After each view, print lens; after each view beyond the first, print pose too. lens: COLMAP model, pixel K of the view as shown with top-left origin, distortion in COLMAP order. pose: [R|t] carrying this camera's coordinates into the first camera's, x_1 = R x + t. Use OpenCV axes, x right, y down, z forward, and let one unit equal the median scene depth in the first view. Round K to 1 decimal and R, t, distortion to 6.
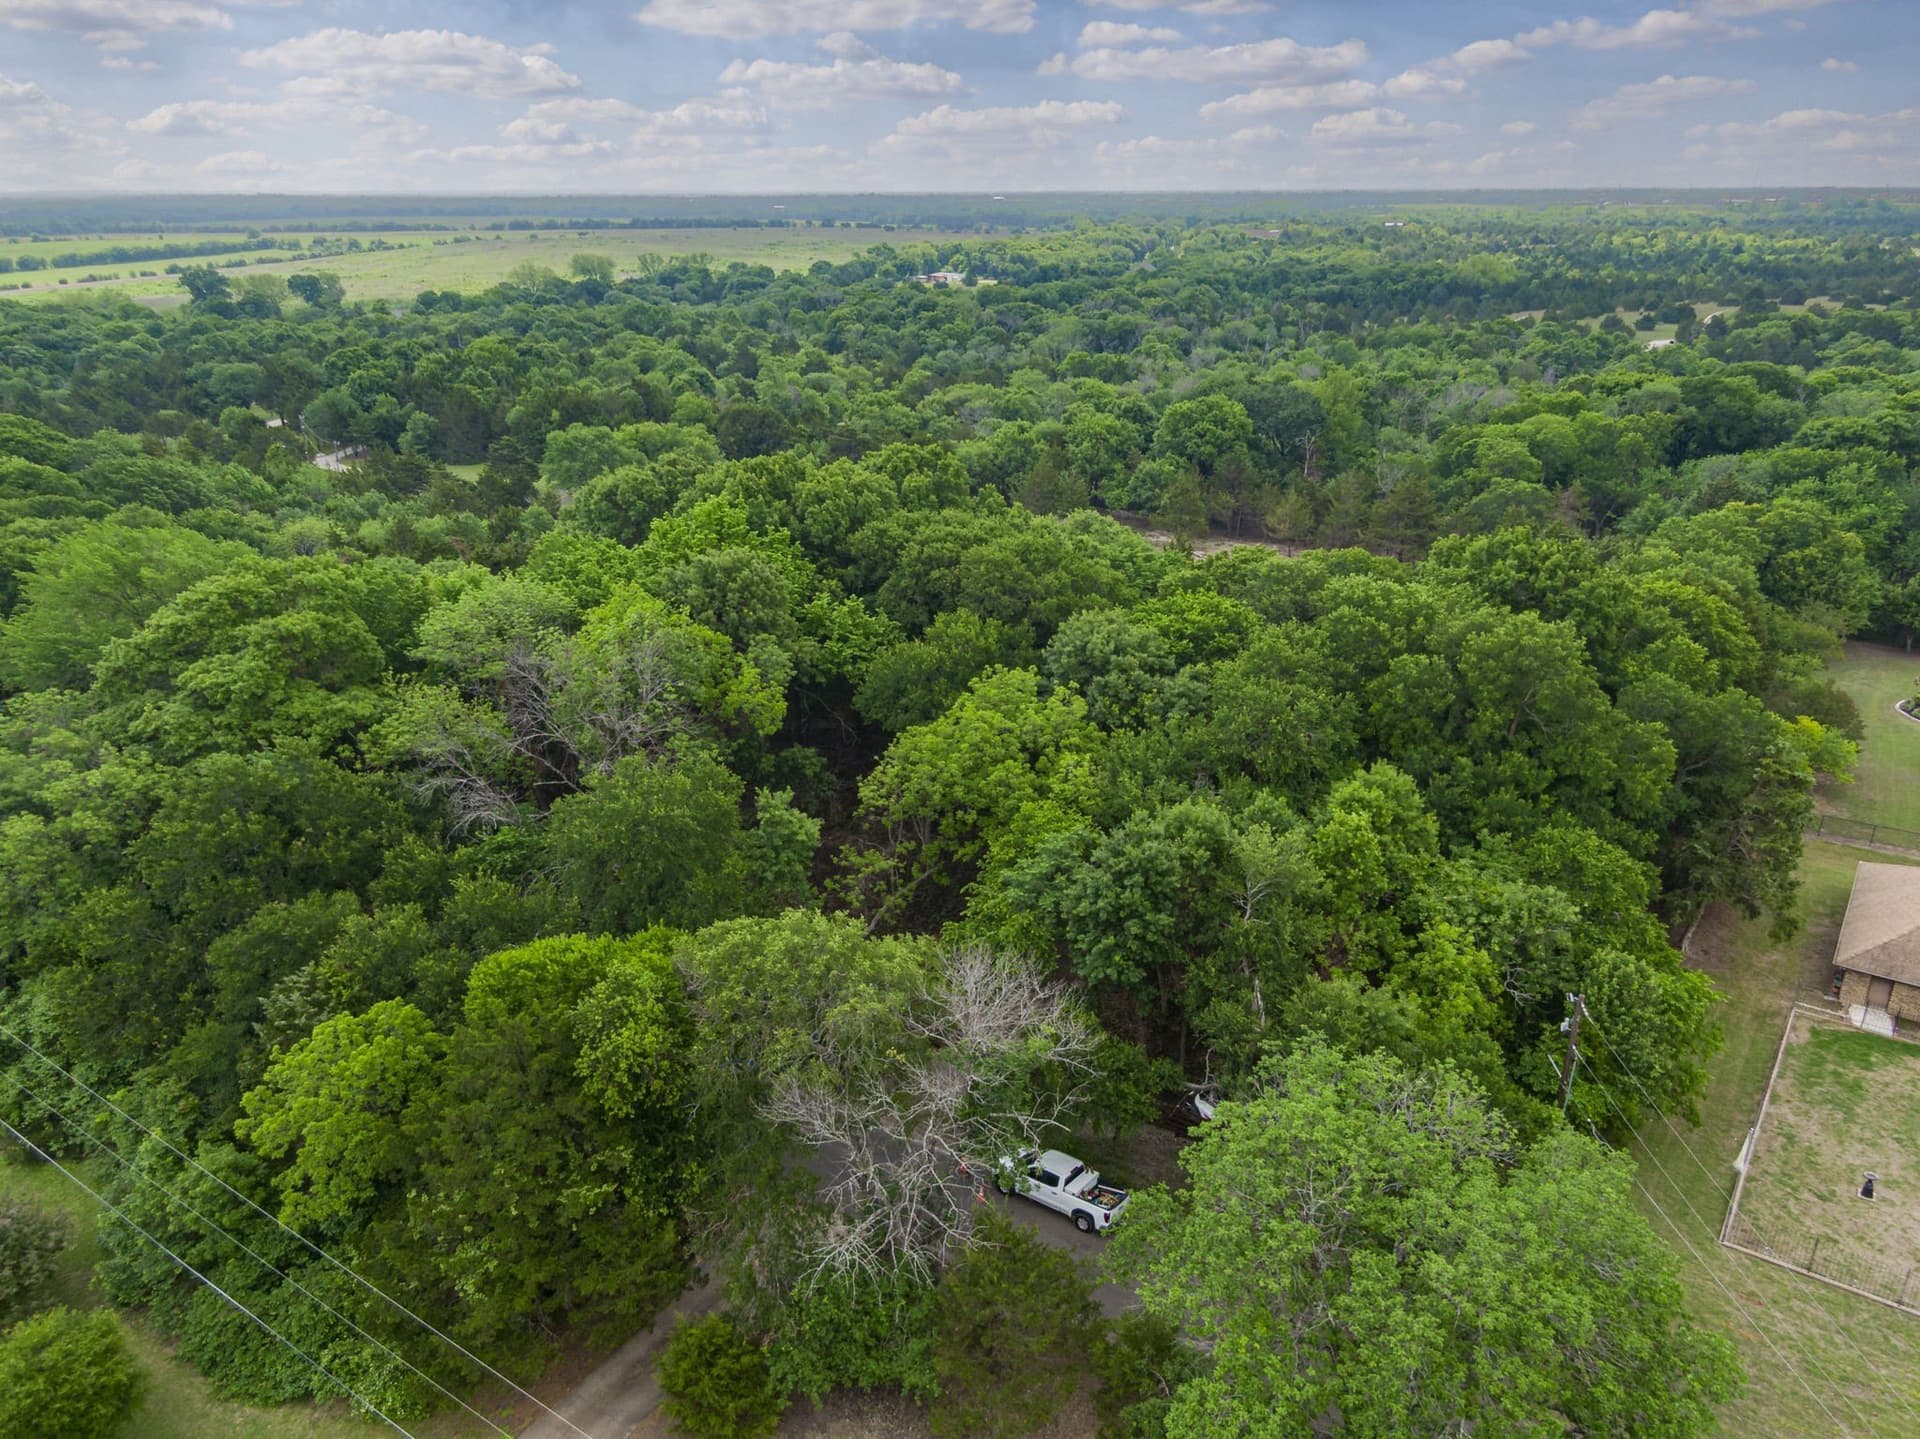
lens RADIAL K [[1374.8, 0, 960.0], [0, 1374.8, 719.5], [0, 0, 1]] dist [0.048135, -0.049644]
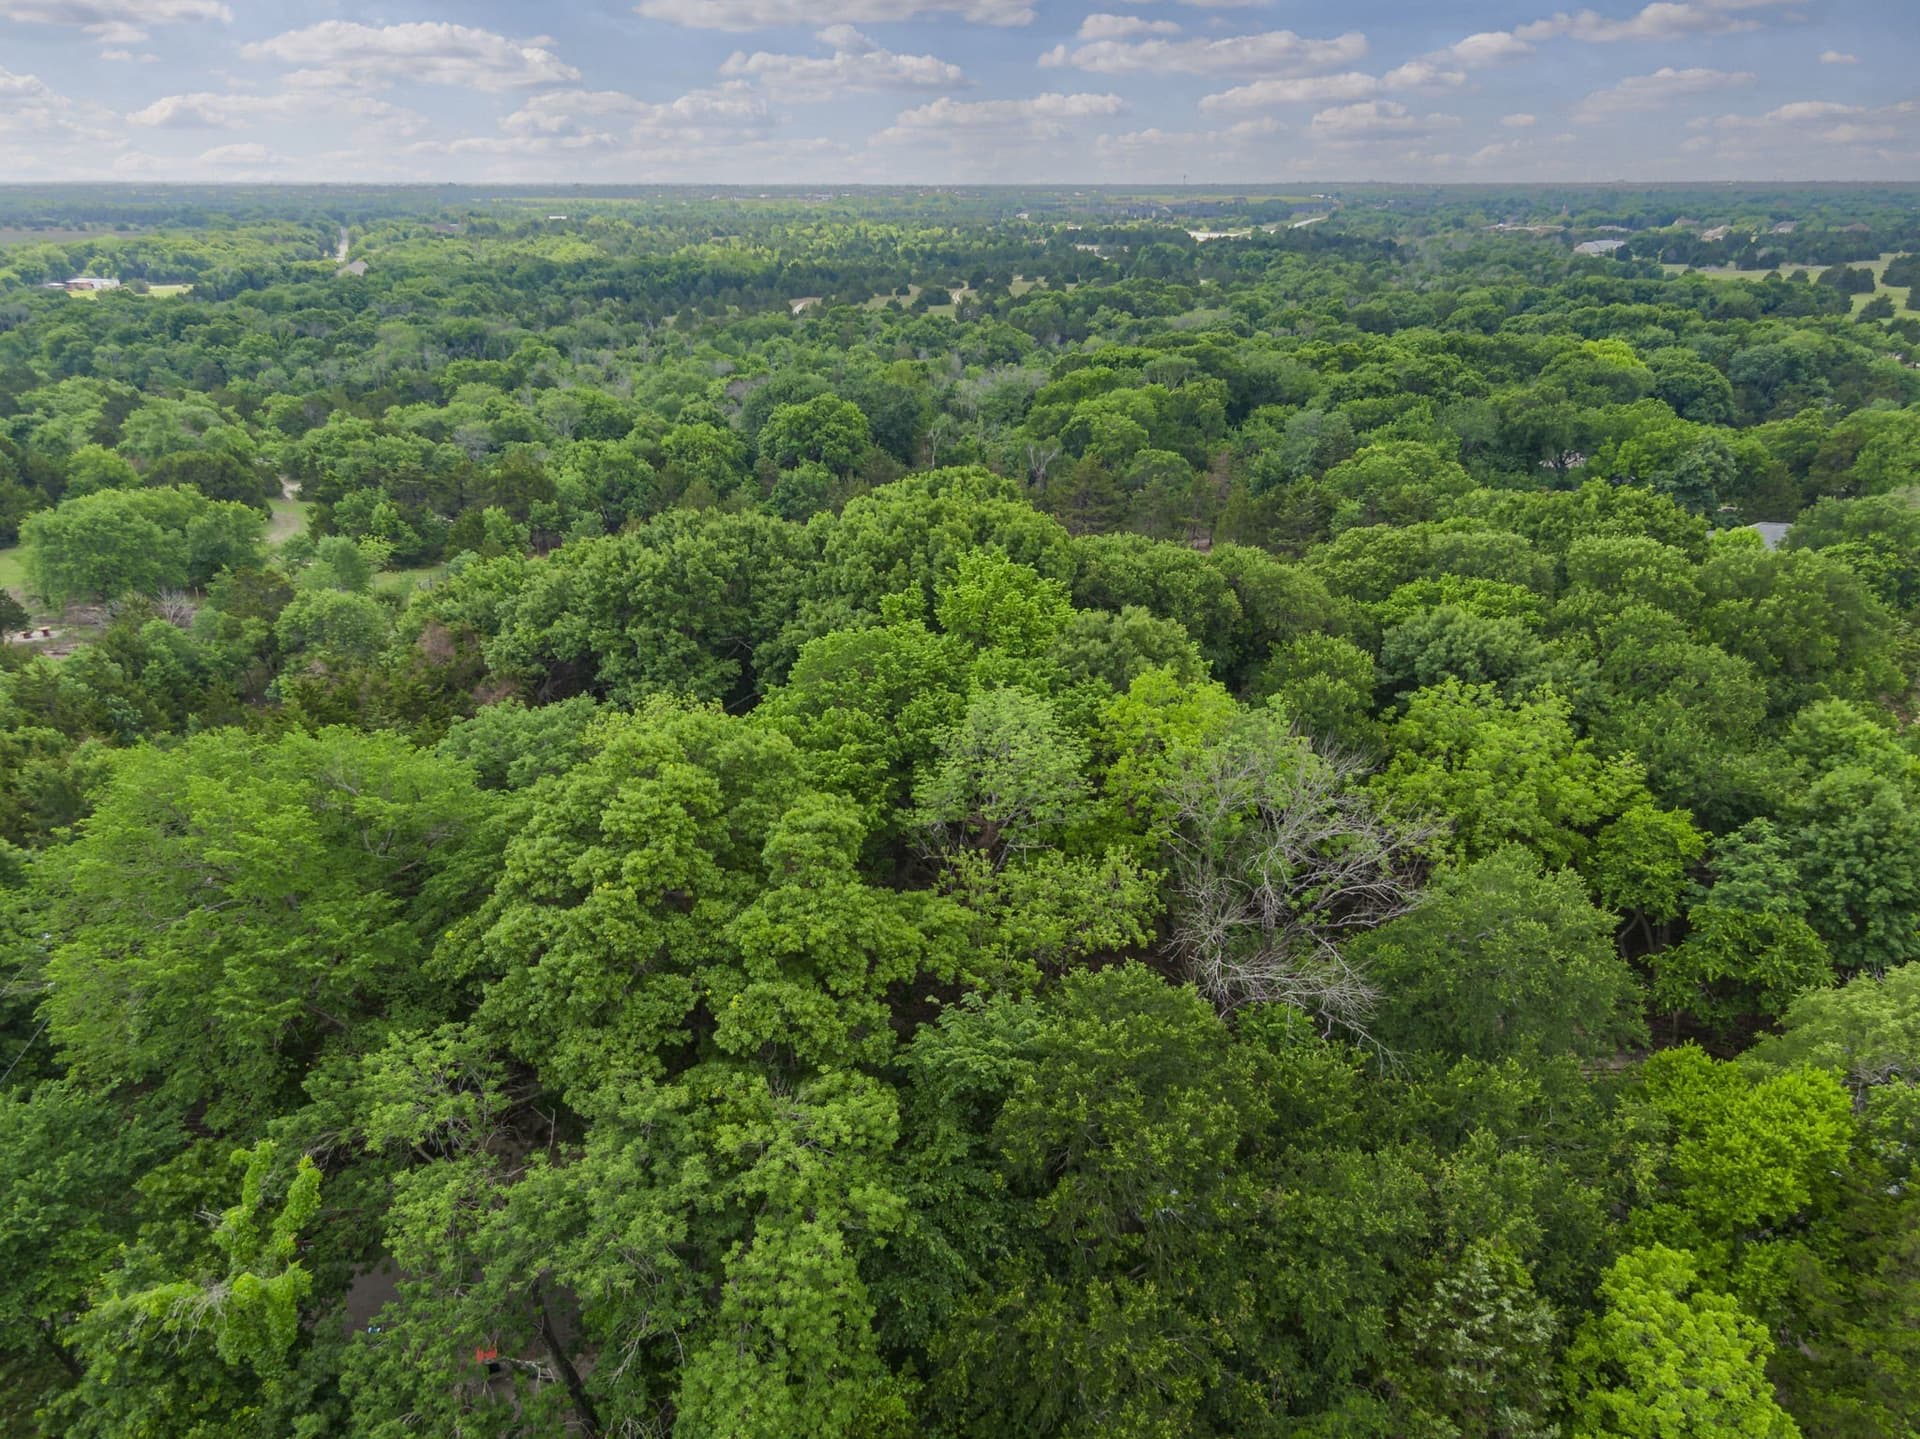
lens RADIAL K [[1374.8, 0, 960.0], [0, 1374.8, 719.5], [0, 0, 1]] dist [0.048135, -0.049644]
pose [[0.826134, -0.205935, 0.524494, -0.153614], [0.204662, 0.976917, 0.061208, -0.029059], [-0.524992, 0.056778, 0.849211, 0.080177]]
